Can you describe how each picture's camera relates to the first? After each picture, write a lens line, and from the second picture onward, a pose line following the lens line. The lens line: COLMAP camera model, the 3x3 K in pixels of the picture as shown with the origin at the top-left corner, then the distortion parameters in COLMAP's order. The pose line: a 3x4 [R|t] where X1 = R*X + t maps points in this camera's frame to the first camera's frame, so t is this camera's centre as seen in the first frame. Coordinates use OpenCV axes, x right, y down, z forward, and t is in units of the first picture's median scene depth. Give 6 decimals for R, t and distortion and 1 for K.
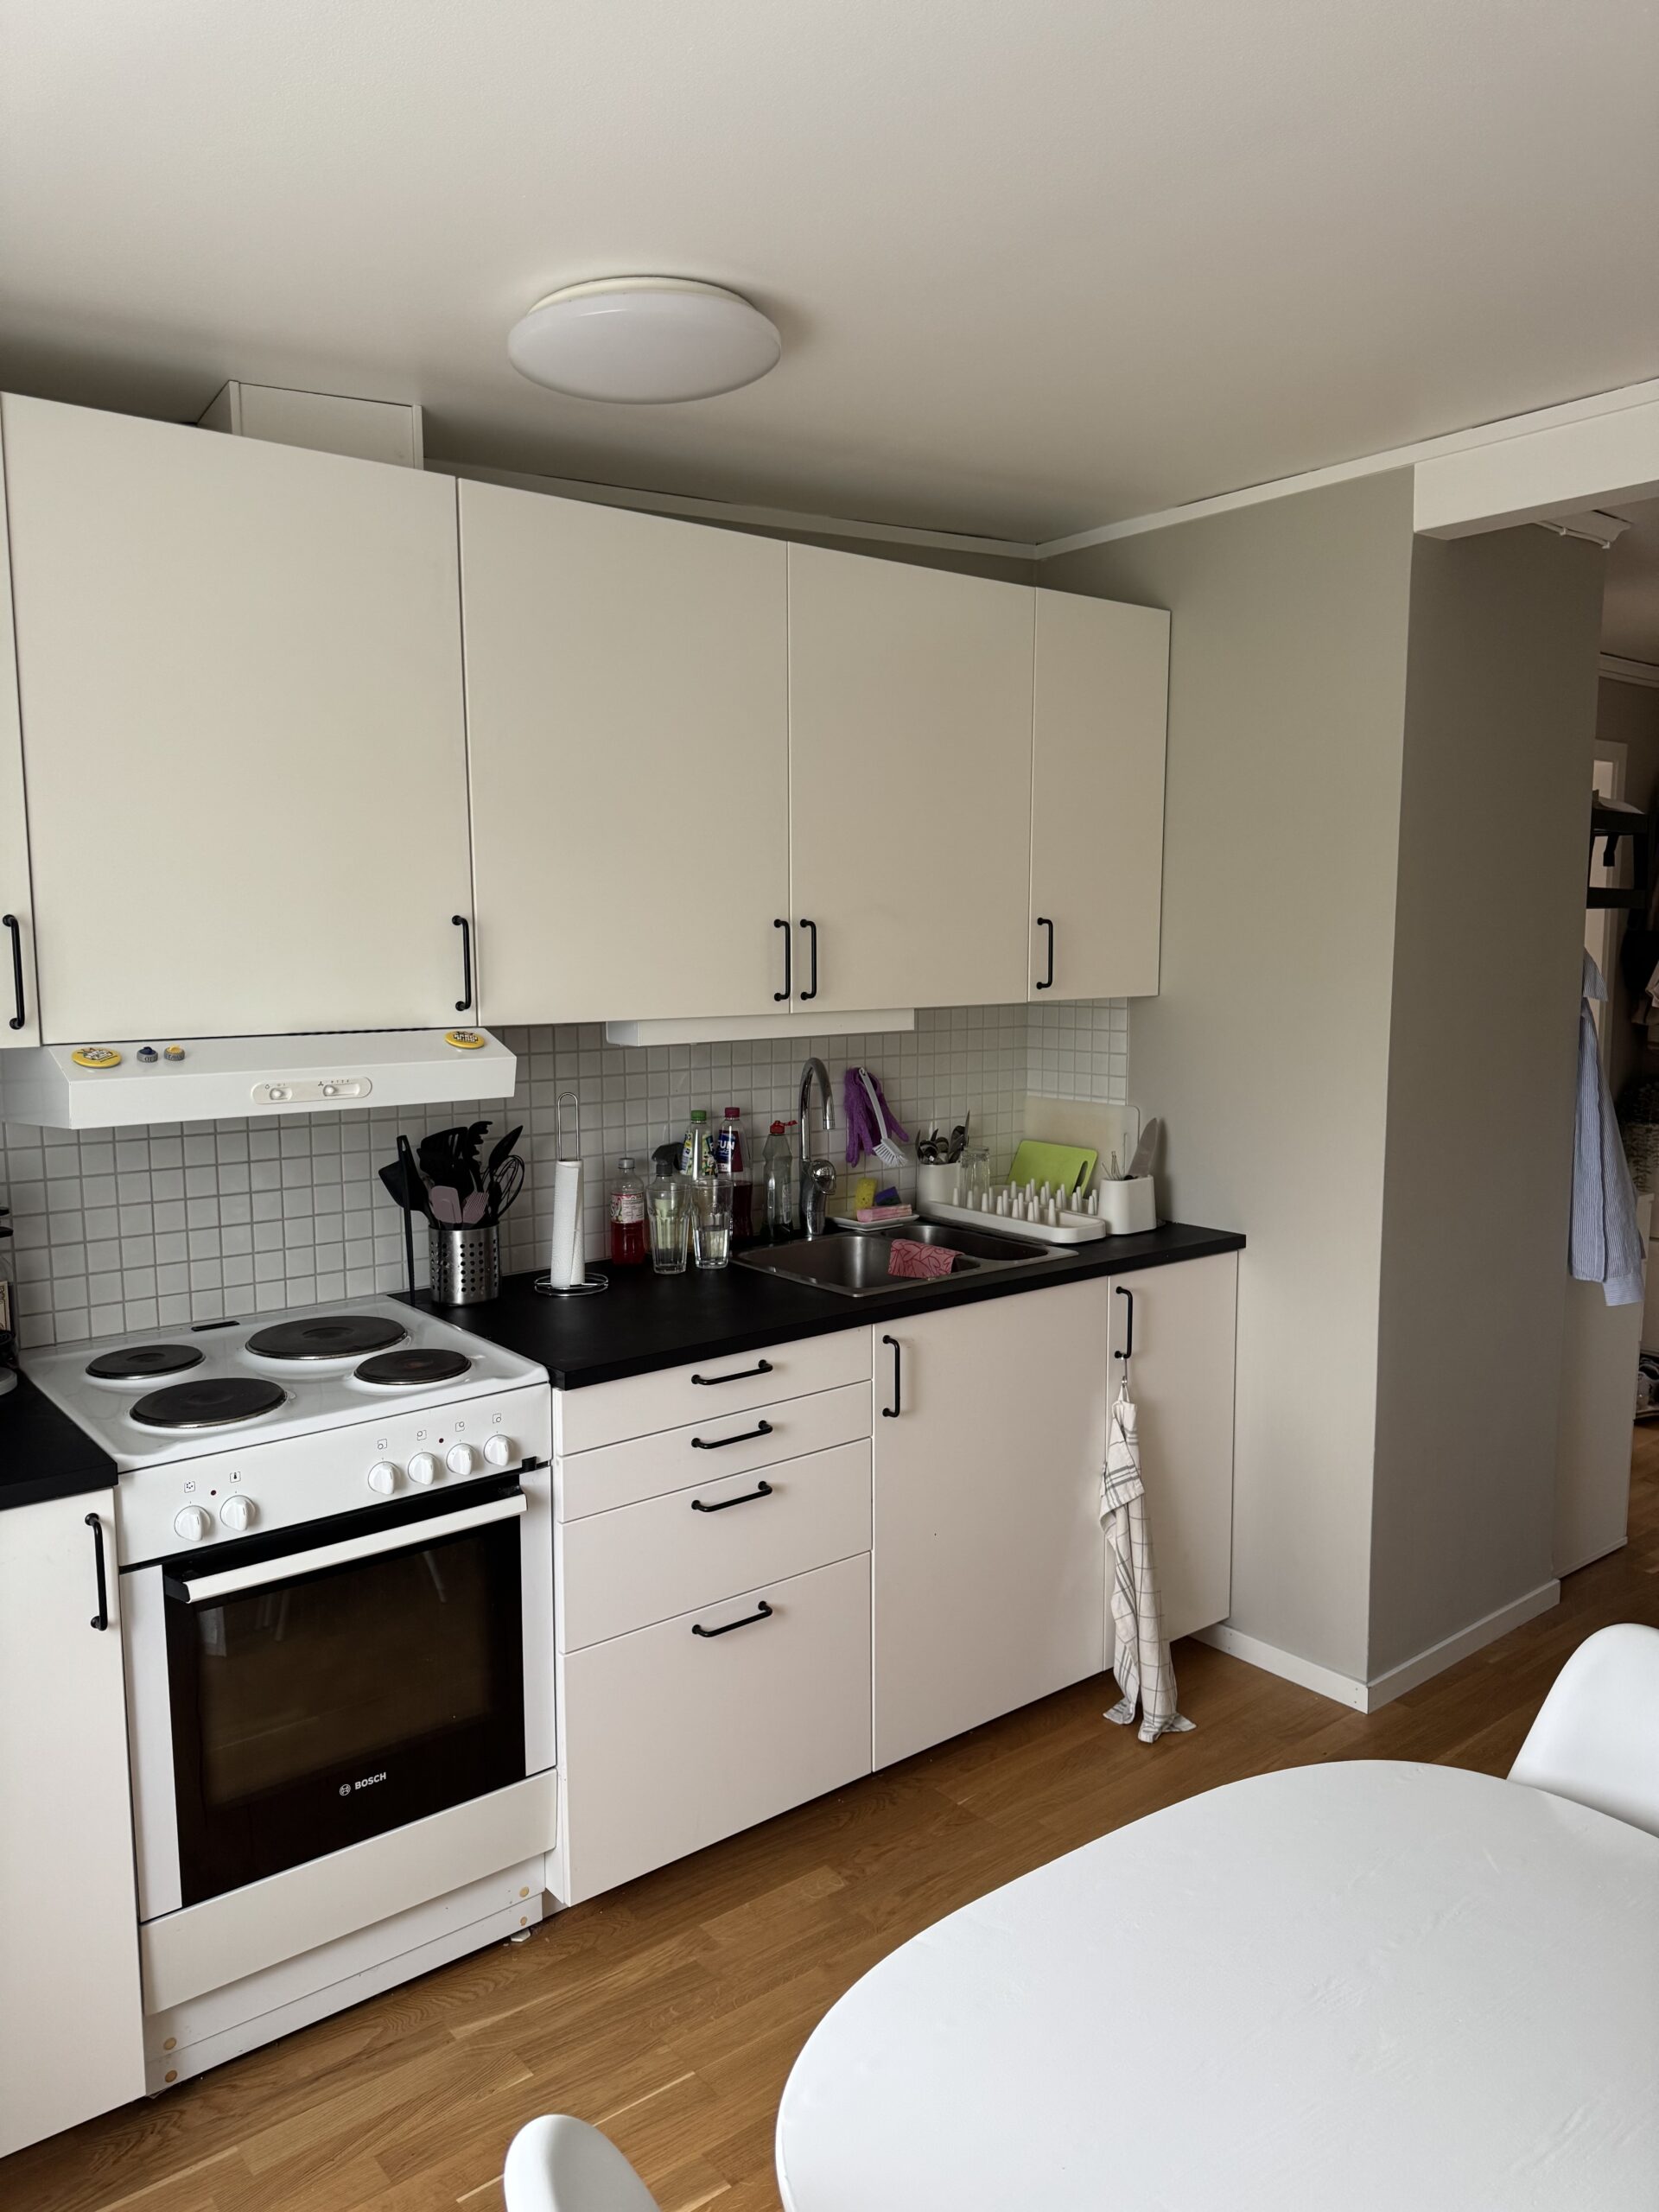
lens RADIAL K [[1473.4, 0, 819.7], [0, 1473.4, 1097.8], [0, 0, 1]] dist [-0.042223, -0.020821]
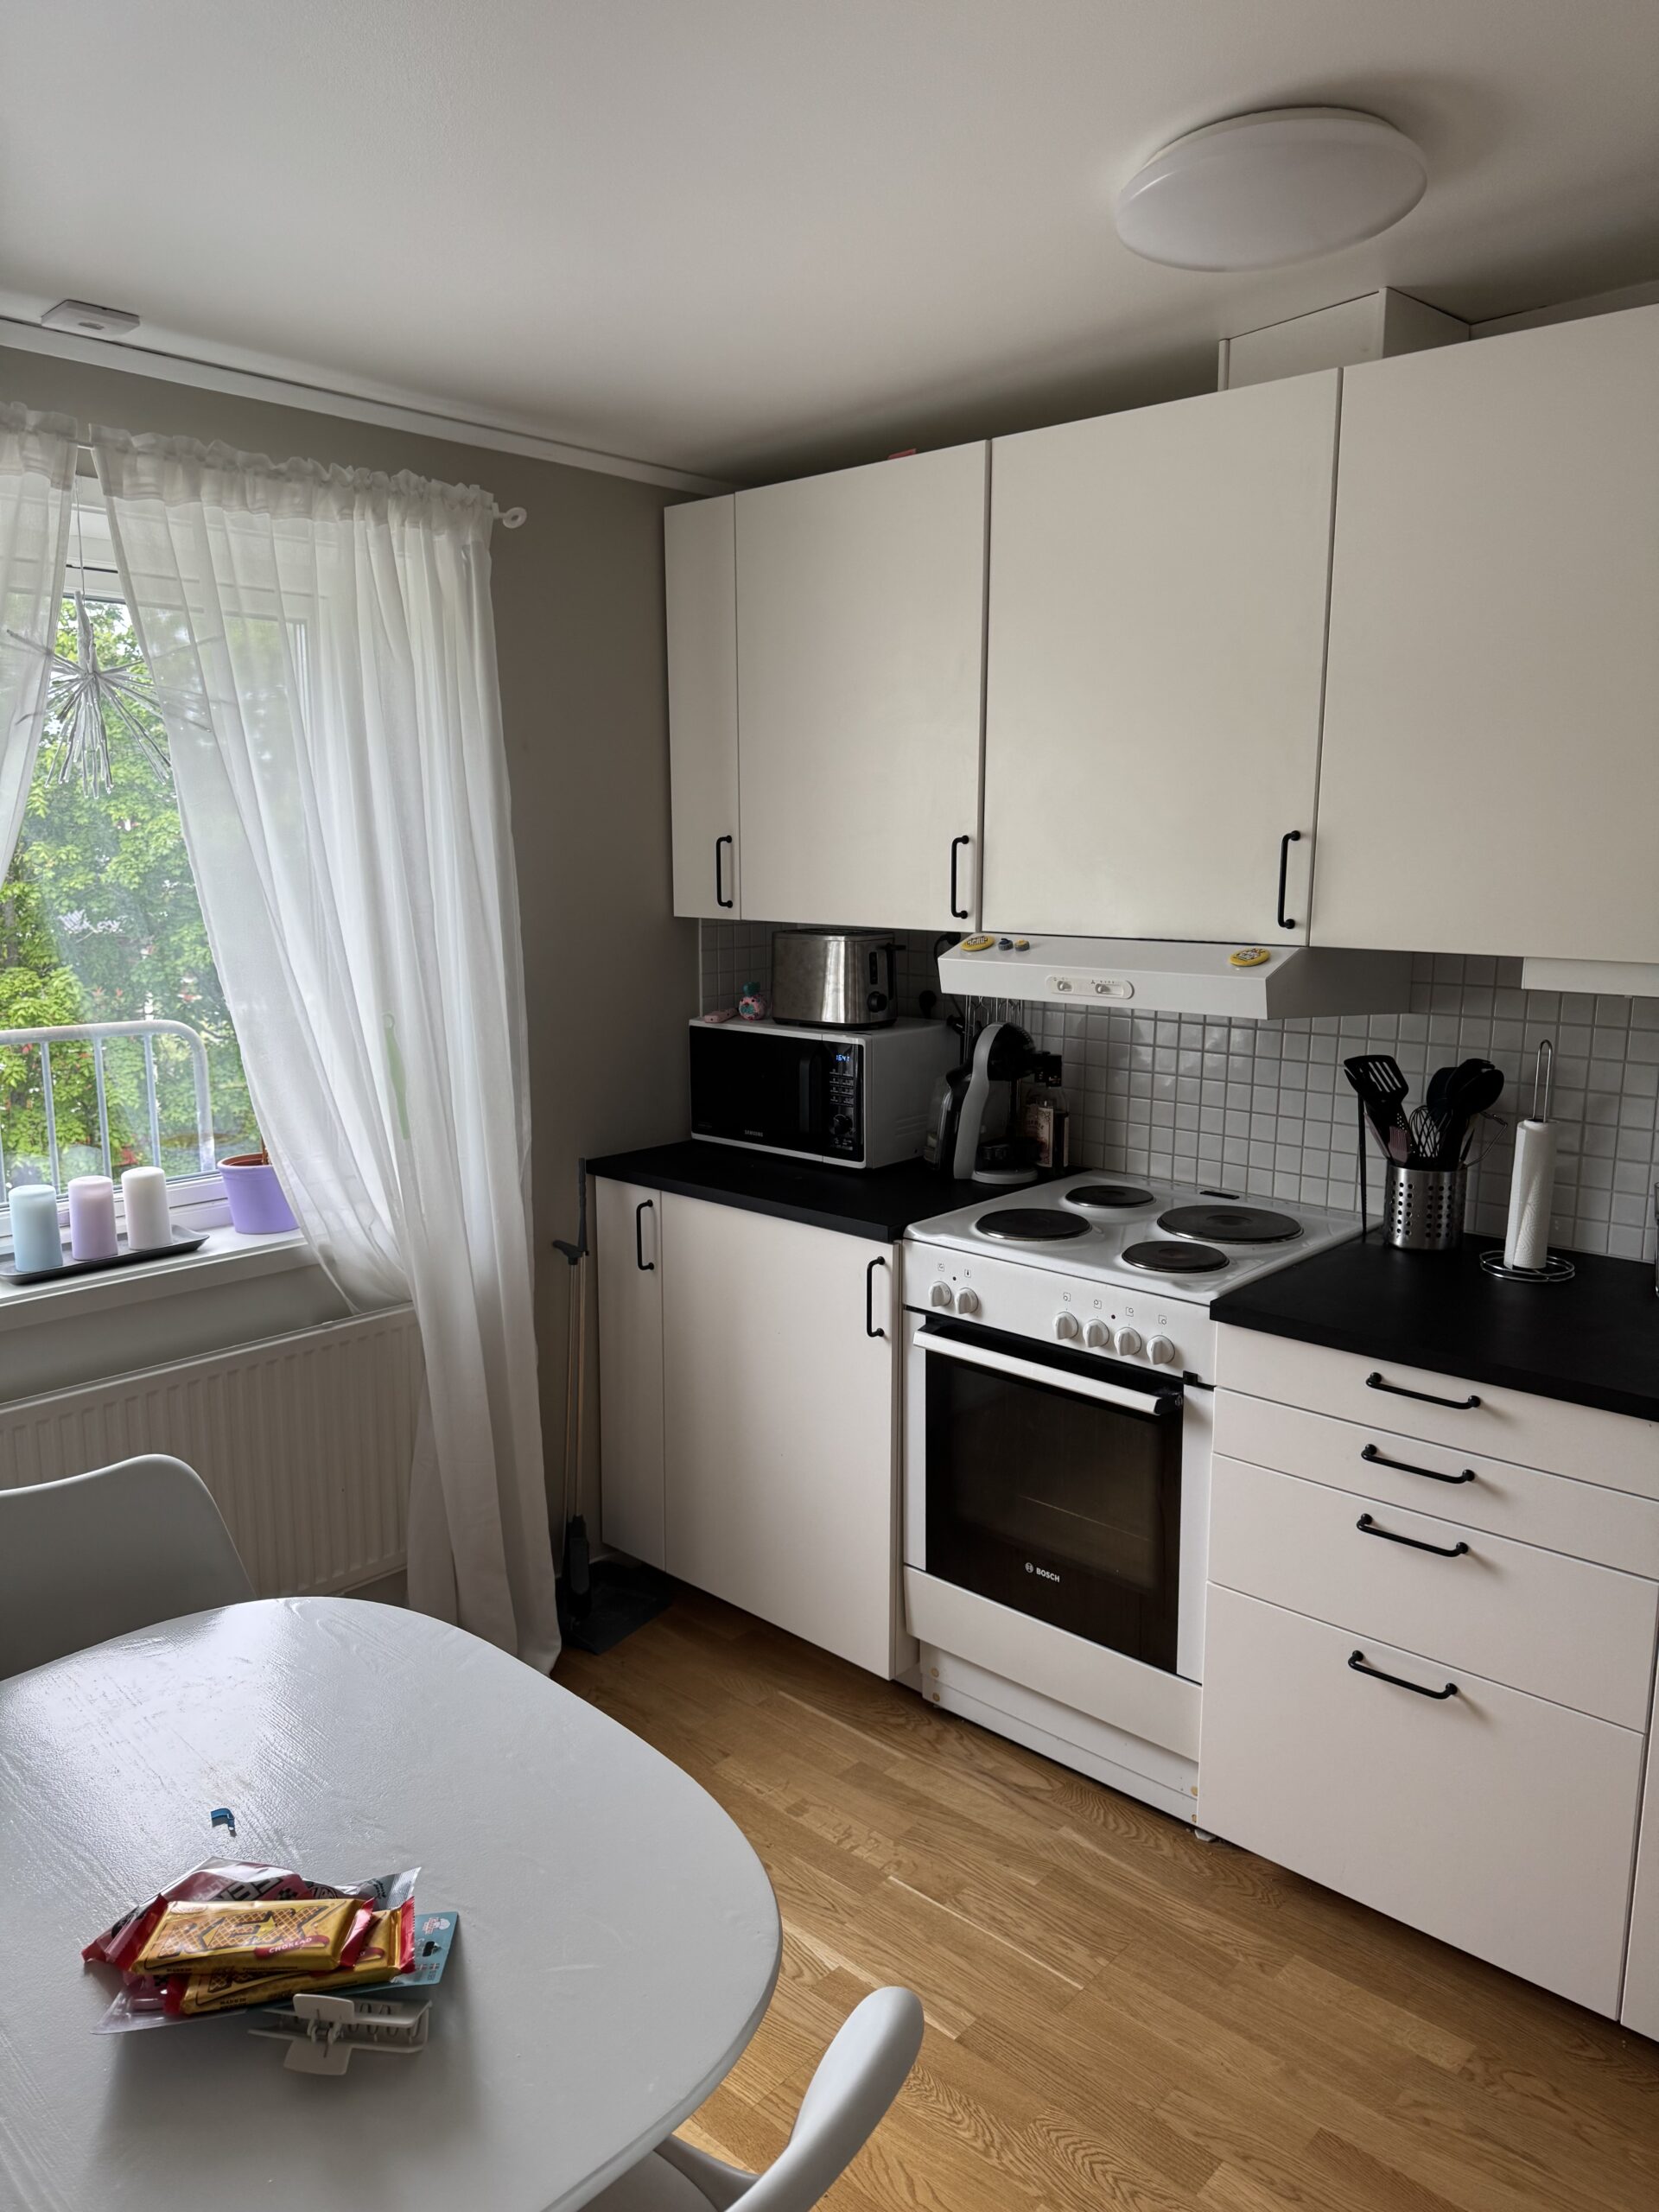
lens RADIAL K [[1473.4, 0, 820.7], [0, 1473.4, 1089.4], [0, 0, 1]] dist [-0.042223, -0.020821]
pose [[0.144652, 0.168518, -0.975027, 0.717427], [-0.099828, 0.982848, 0.155059, -0.078610], [0.984434, 0.074905, 0.158994, 0.567430]]
